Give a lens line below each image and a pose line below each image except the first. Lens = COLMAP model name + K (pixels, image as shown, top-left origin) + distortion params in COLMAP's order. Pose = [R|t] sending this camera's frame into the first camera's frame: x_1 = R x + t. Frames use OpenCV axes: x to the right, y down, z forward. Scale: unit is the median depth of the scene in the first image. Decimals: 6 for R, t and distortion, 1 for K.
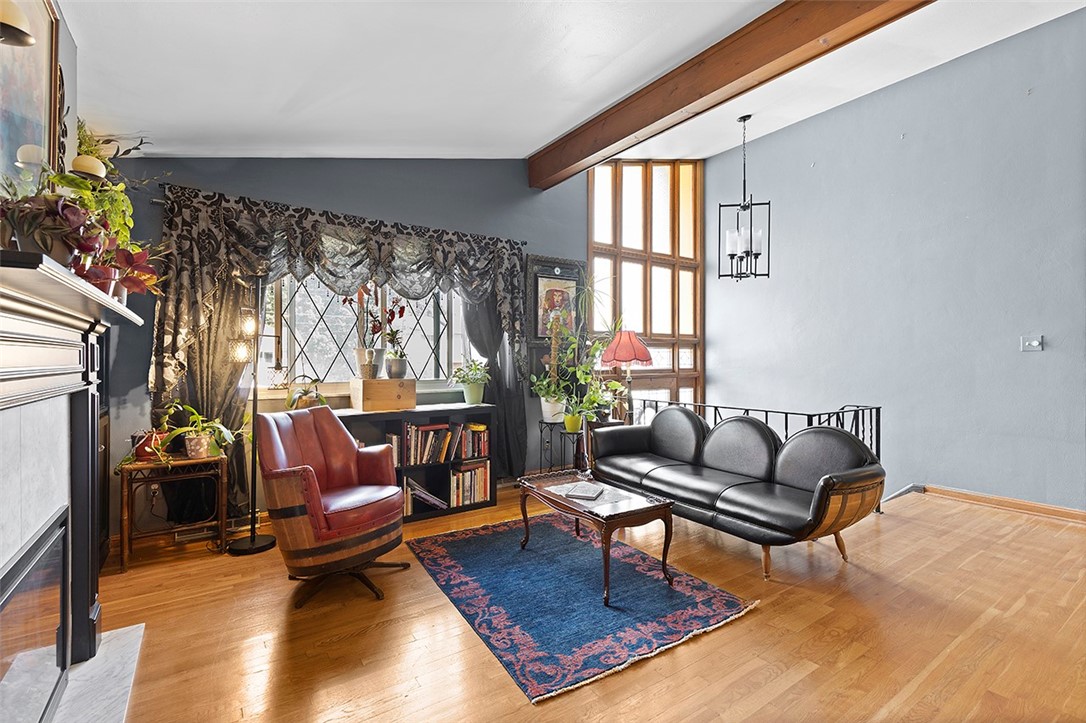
lens RADIAL K [[491.5, 0, 549.7], [0, 491.5, 359.6], [0, 0, 1]] dist [0.010222, -0.001460]
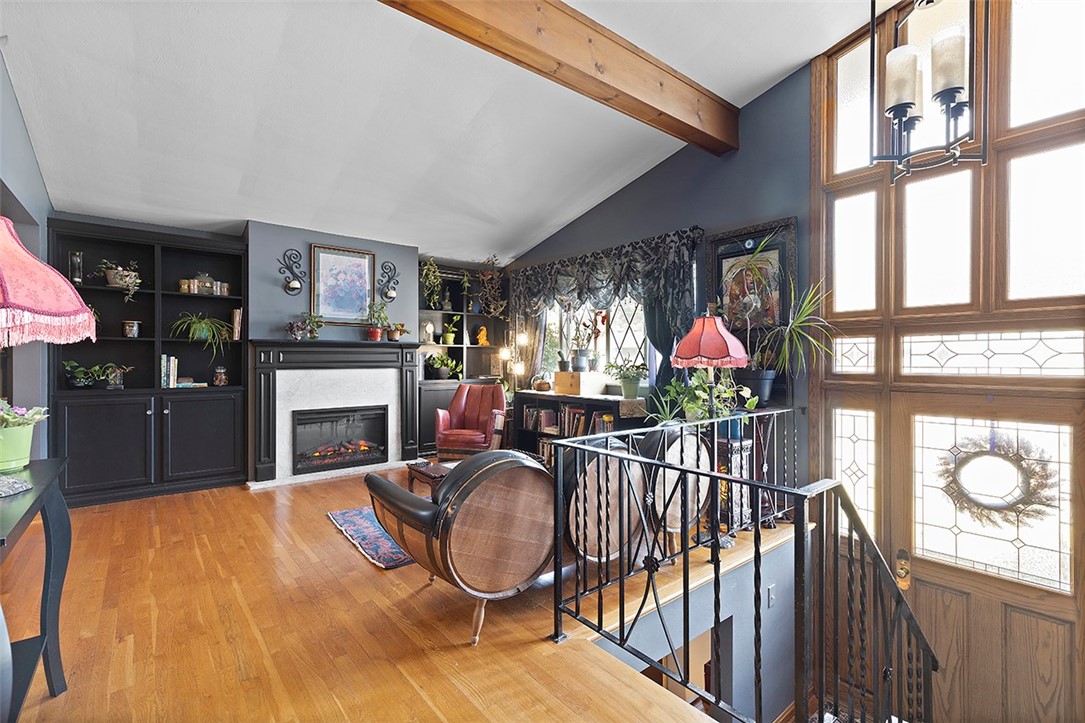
lens RADIAL K [[491.1, 0, 548.7], [0, 491.1, 357.9], [0, 0, 1]] dist [0.010222, -0.001460]
pose [[0.072958, 0.001820, -0.997333, 0.846498], [0.001622, 0.999997, 0.001944, -0.002021], [0.997334, -0.001760, 0.072955, 0.687378]]
